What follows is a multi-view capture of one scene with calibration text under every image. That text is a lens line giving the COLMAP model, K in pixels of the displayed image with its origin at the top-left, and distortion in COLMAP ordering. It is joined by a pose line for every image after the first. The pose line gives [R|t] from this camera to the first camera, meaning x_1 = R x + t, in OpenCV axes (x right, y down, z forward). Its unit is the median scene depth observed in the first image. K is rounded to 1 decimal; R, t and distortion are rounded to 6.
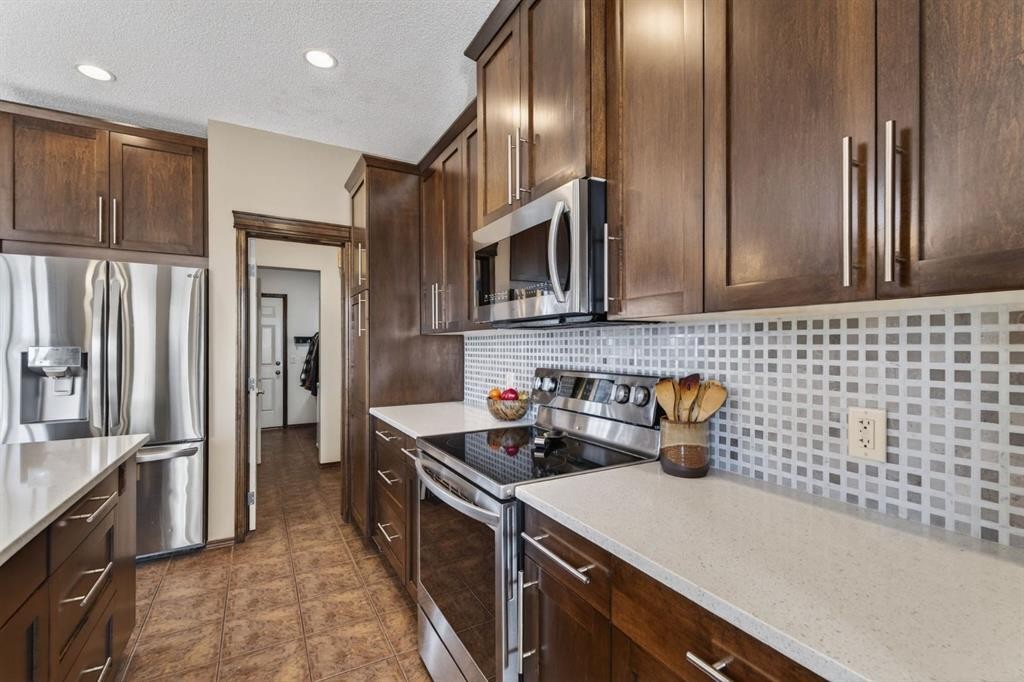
lens RADIAL K [[447.0, 0, 510.8], [0, 447.0, 343.7], [0, 0, 1]] dist [0.009648, -0.002945]
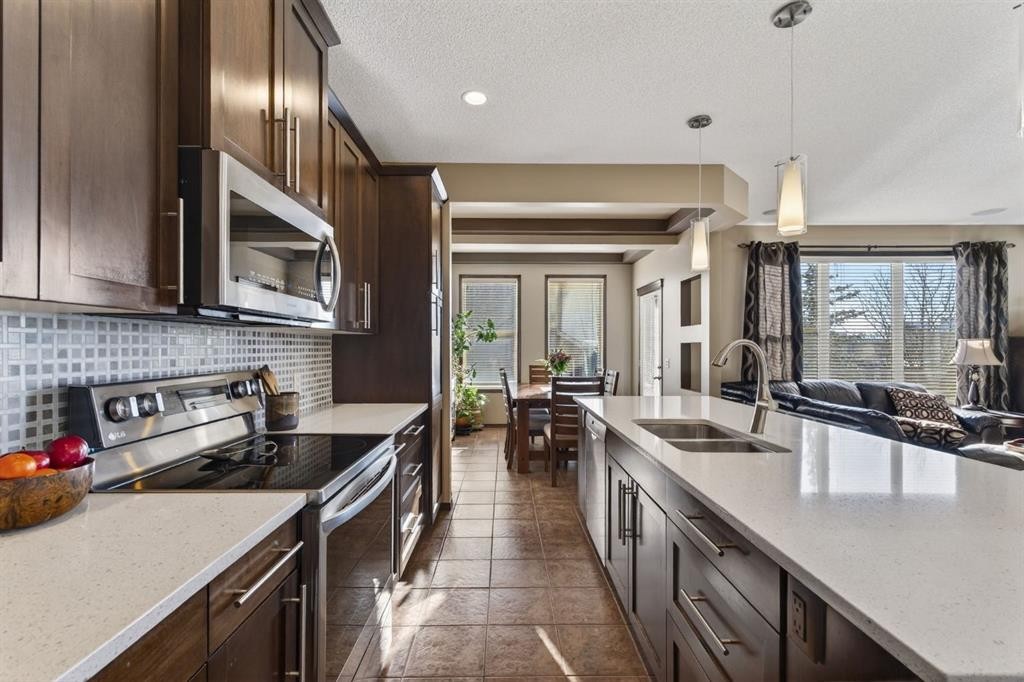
lens RADIAL K [[447.0, 0, 509.9], [0, 447.0, 347.4], [0, 0, 1]] dist [0.009648, -0.002945]
pose [[-0.877051, -0.005395, 0.480366, -0.674612], [-0.008796, 0.999950, -0.004829, 0.006781], [-0.480316, -0.008461, -0.877055, 1.299447]]
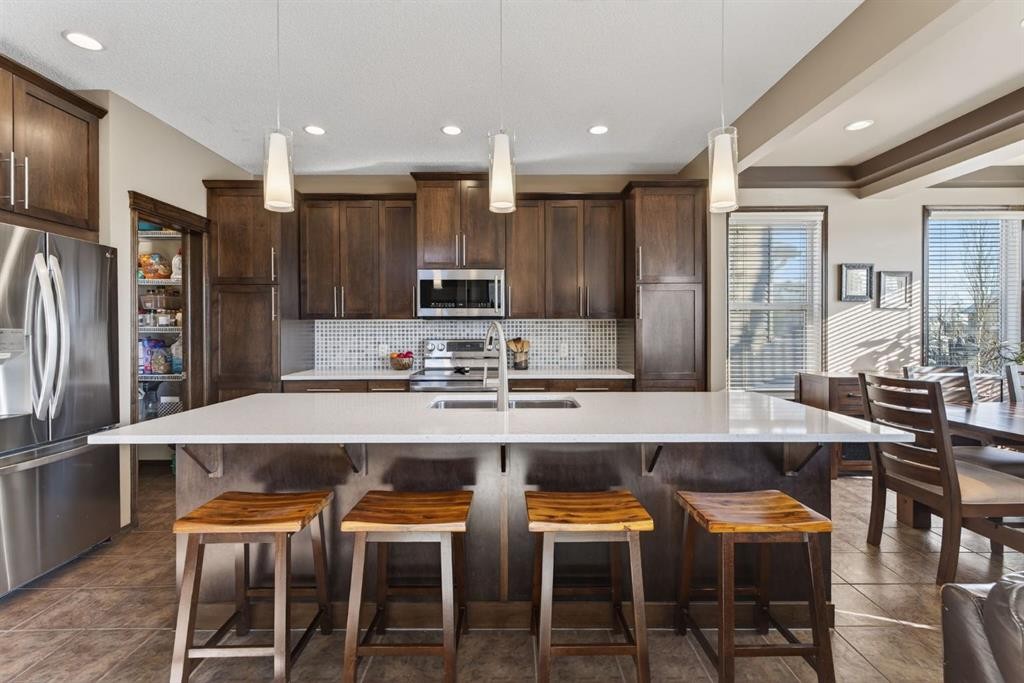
lens RADIAL K [[447.0, 0, 512.8], [0, 447.0, 330.4], [0, 0, 1]] dist [0.009648, -0.002945]
pose [[0.490331, -0.007148, 0.871507, -1.519183], [-0.004414, 0.999933, 0.010685, -0.008453], [-0.871525, -0.009086, 0.490266, -0.294601]]
